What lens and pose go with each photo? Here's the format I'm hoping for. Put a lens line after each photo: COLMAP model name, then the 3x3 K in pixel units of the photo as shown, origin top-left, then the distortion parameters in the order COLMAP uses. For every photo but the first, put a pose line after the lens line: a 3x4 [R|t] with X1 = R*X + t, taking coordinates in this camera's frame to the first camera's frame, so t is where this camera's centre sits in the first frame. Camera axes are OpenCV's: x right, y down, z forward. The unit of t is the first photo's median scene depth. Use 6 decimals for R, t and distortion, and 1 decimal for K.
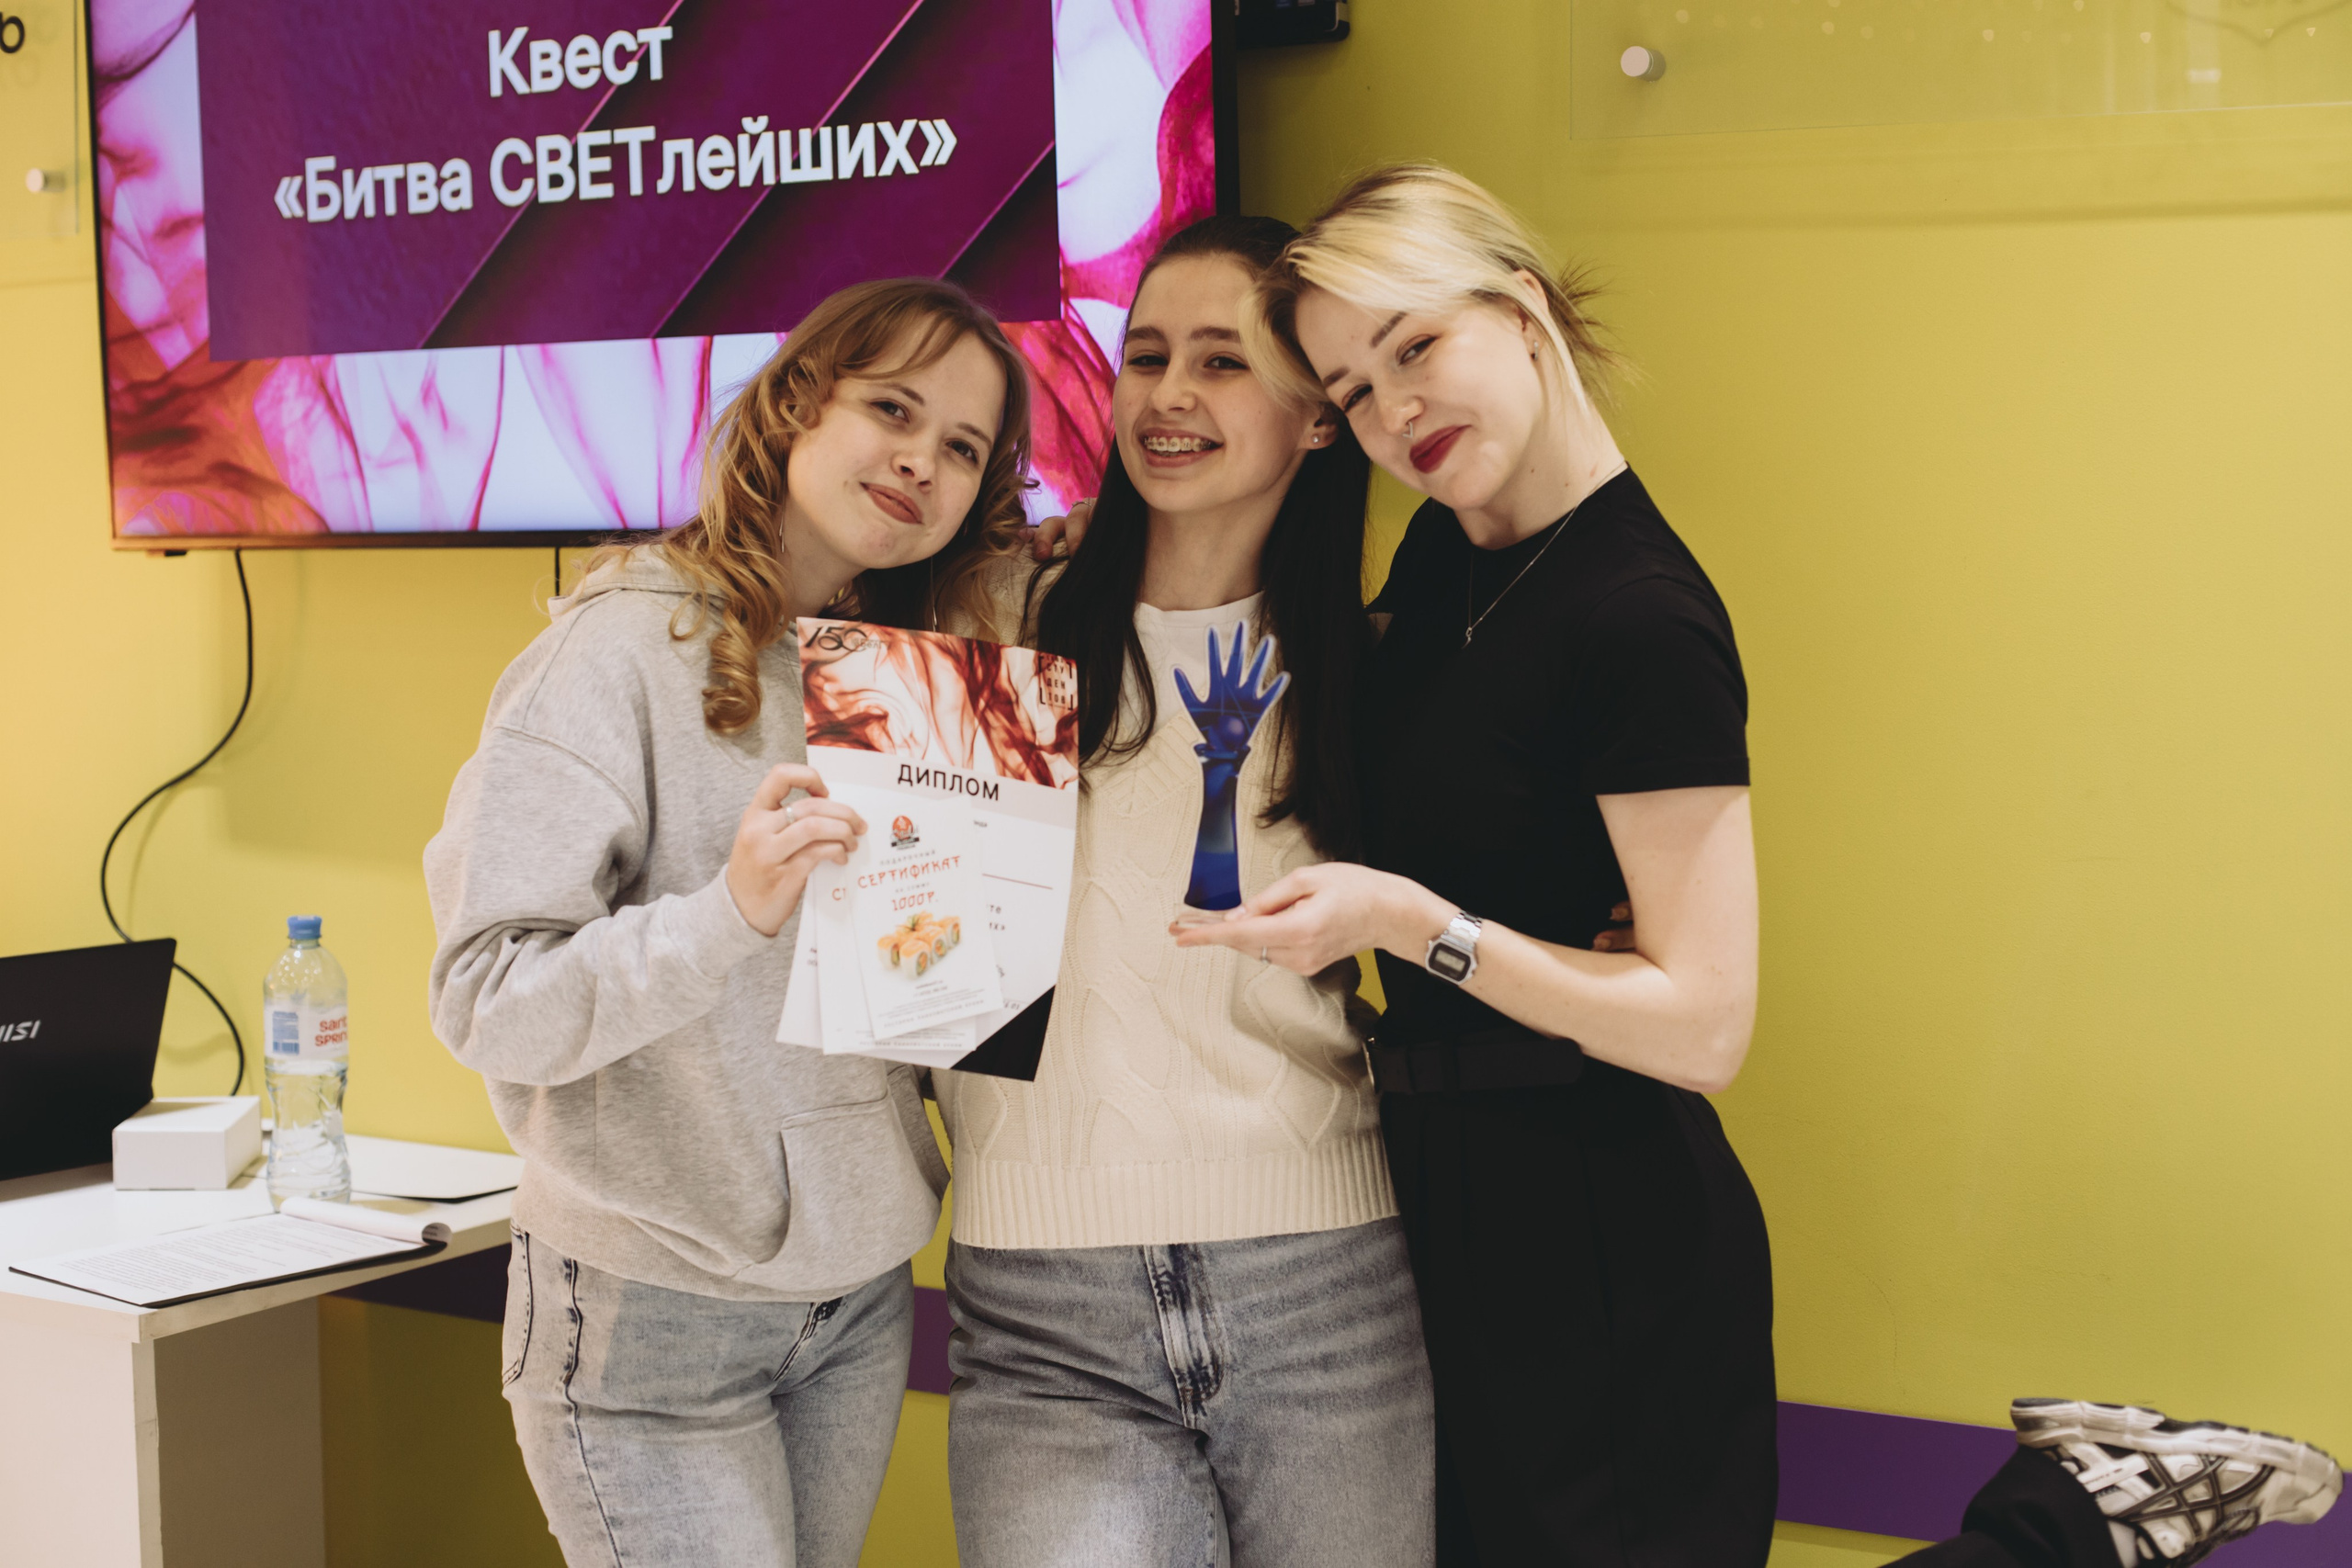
lens RADIAL K [[3426.2, 0, 1176.0], [0, 3426.2, 784.0], [0, 0, 1]] dist [-0.148913, 0.115858]
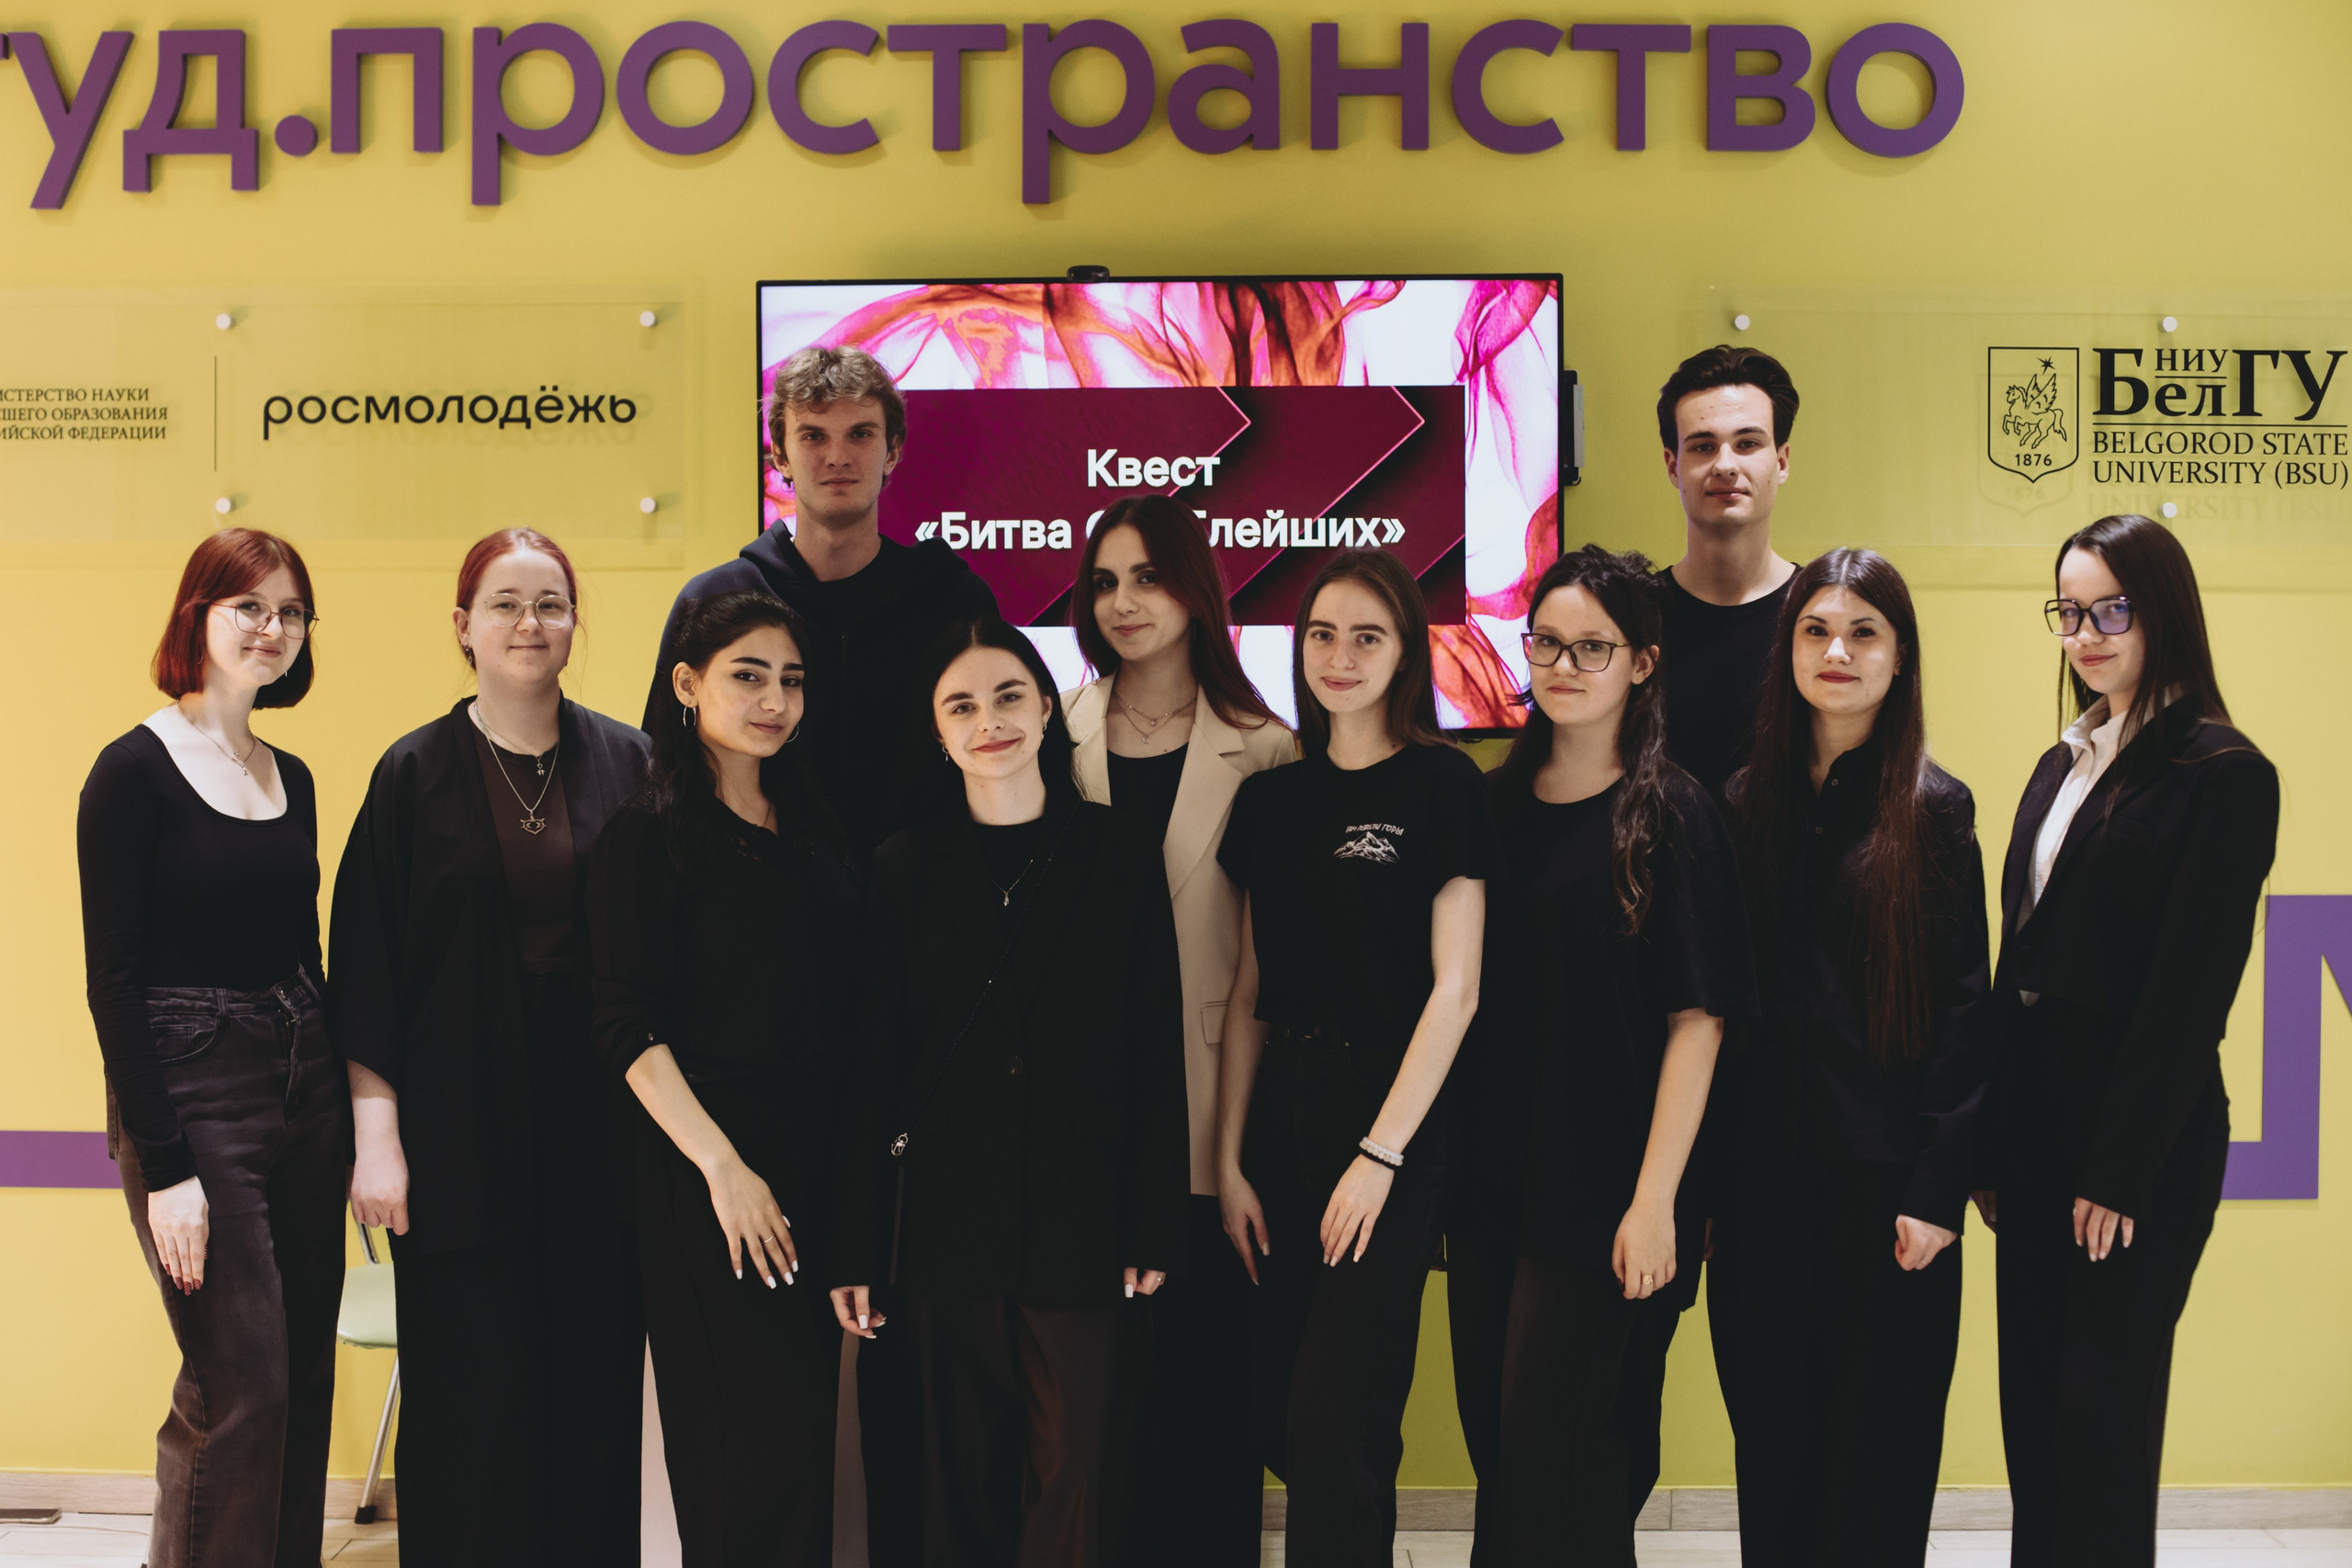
lens RADIAL K [[3578.7, 0, 1130.4], [0, 3578.7, 764.8], [0, 0, 1]] dist [-0.156519, 0.143753]
pose [[0.878148, -0.010548, 0.478273, -1.094729], [0.035812, 0.998401, -0.043734, 0.025554], [-0.477047, 0.055532, 0.877121, -0.652610]]
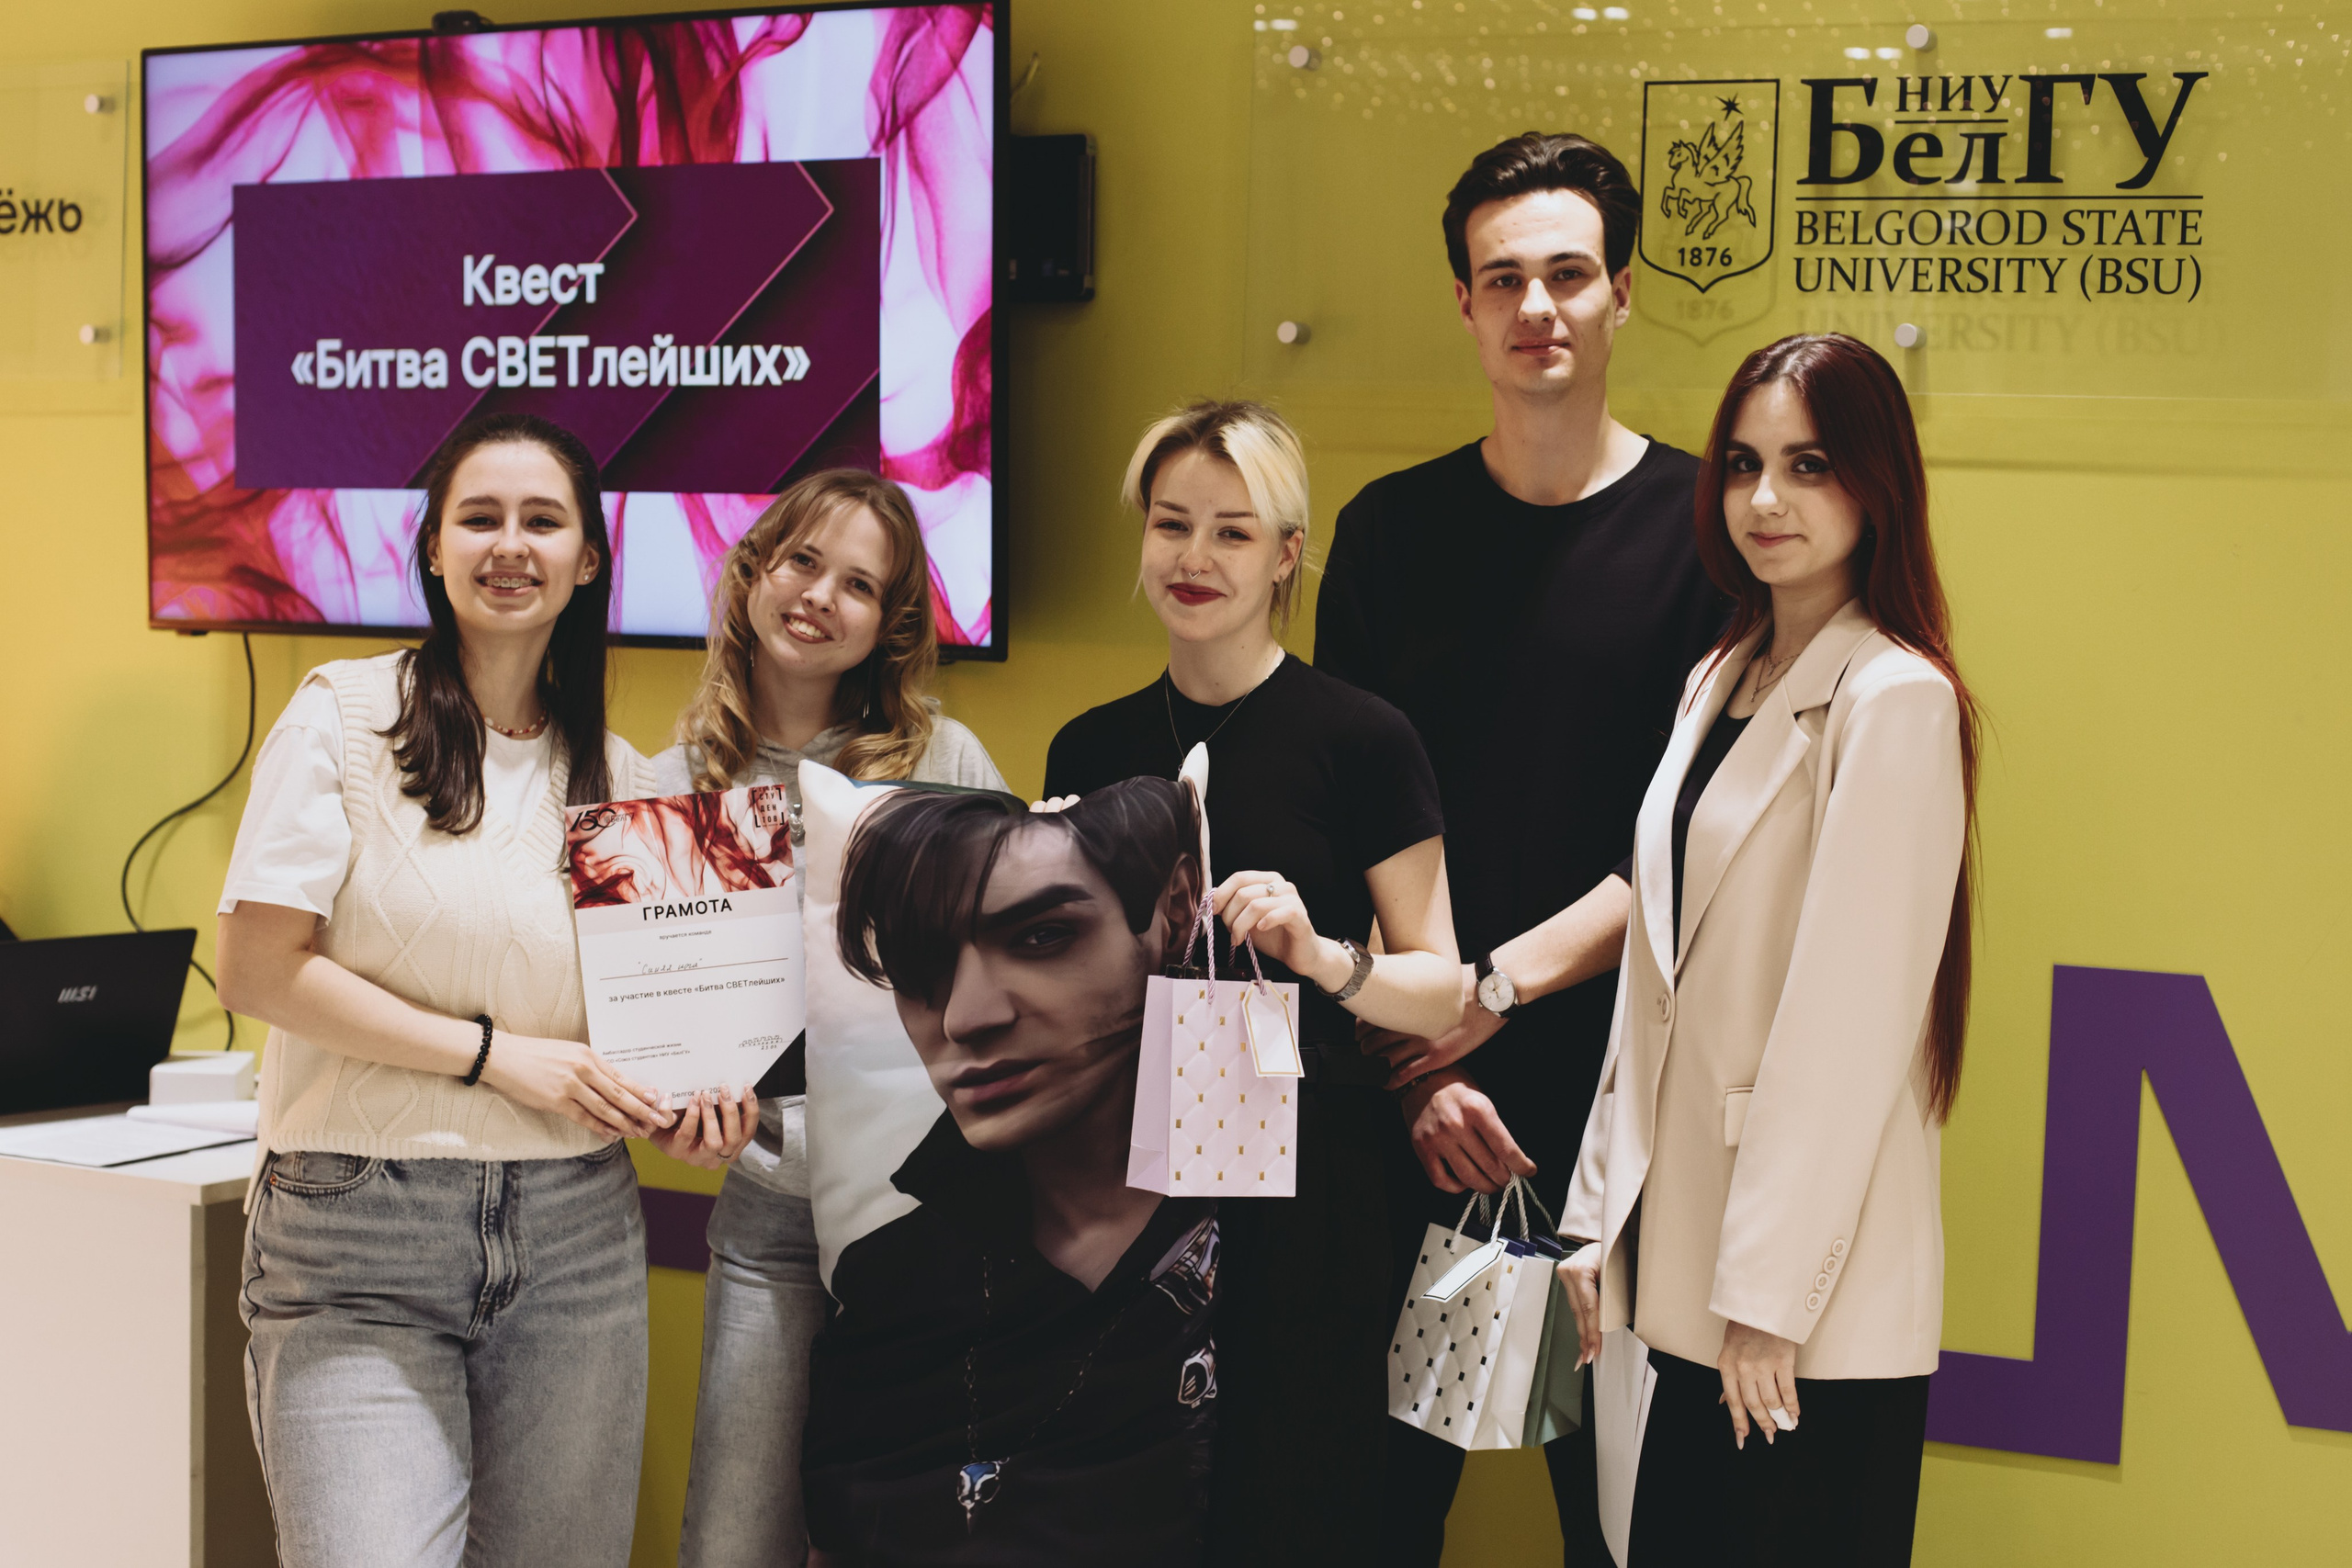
lens RADIAL K [[3870.5, 0, 1198.8], [0, 3870.5, 838.2], [0, 0, 1]] dist [-0.170713, 0.226255]
pose [[0.998797, 0.030631, 0.038300, 0.036952], [-0.030368, 0.999511, -0.007429, 0.010702], [-0.038509, 0.006257, 0.999239, -0.534937]]
